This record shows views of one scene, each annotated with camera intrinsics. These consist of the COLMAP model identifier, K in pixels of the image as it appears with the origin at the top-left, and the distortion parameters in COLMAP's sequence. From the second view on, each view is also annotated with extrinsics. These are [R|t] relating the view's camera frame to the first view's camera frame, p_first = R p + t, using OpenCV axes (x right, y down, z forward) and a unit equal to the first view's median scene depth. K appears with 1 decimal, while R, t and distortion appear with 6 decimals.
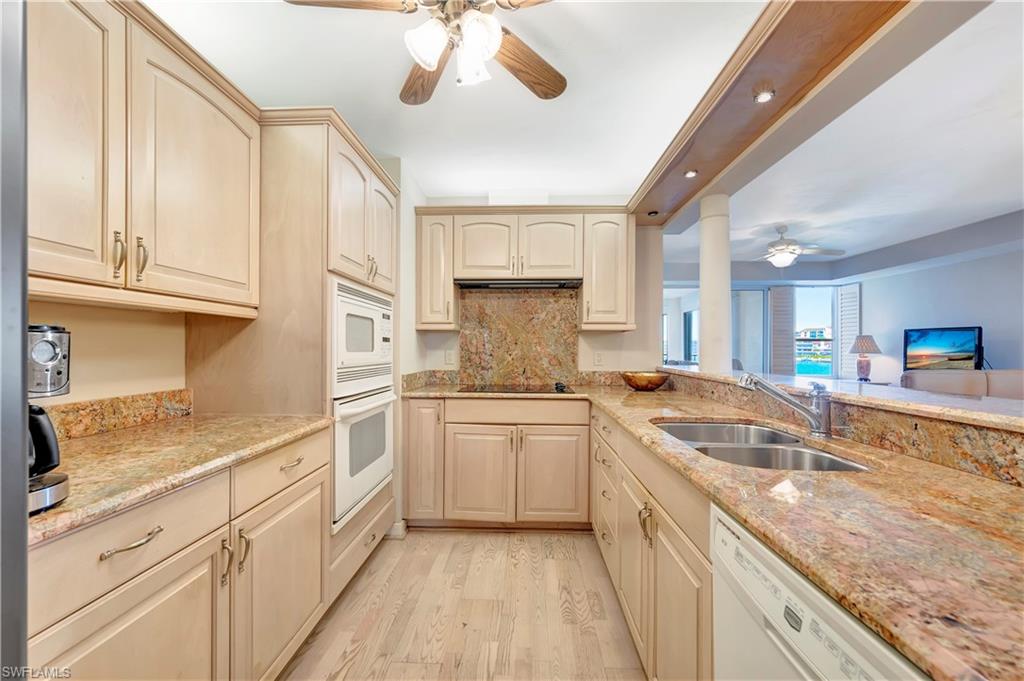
lens RADIAL K [[404.8, 0, 507.7], [0, 404.8, 344.9], [0, 0, 1]] dist [-0.005047, 0.000413]
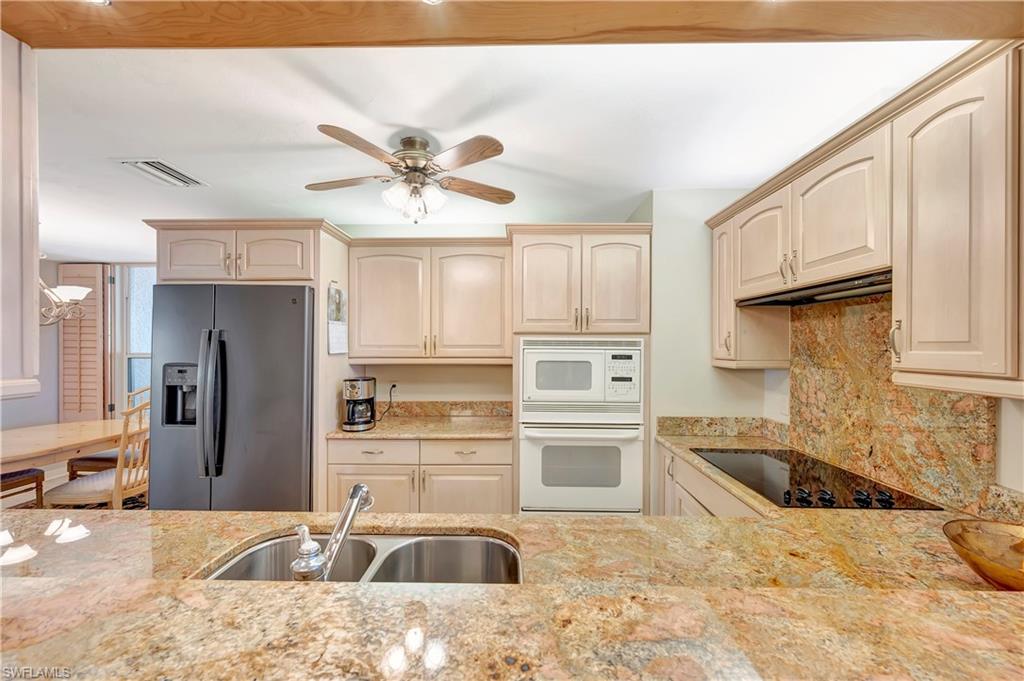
lens RADIAL K [[404.8, 0, 510.8], [0, 404.8, 346.1], [0, 0, 1]] dist [-0.005047, 0.000413]
pose [[0.025945, -0.000676, -0.999663, 0.672680], [0.005632, 0.999984, -0.000530, -0.090740], [0.999648, -0.005616, 0.025949, 0.631431]]
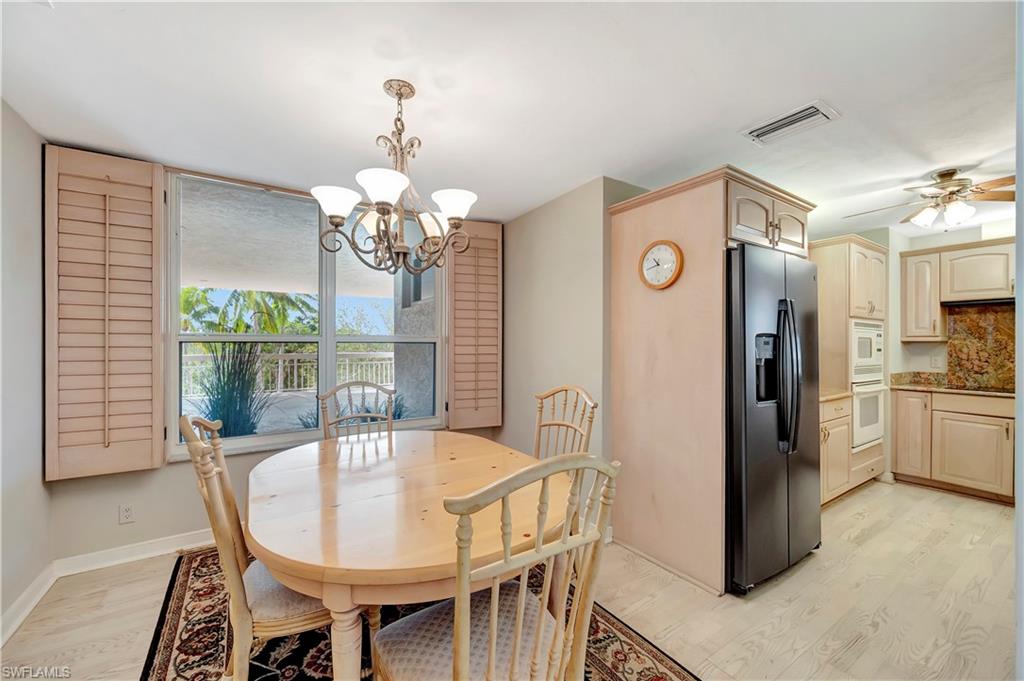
lens RADIAL K [[404.8, 0, 511.5], [0, 404.8, 342.0], [0, 0, 1]] dist [-0.005047, 0.000413]
pose [[0.586656, -0.002677, -0.809832, 0.116641], [0.003774, 0.999993, -0.000572, -0.044224], [0.809827, -0.002720, 0.586662, -0.971799]]
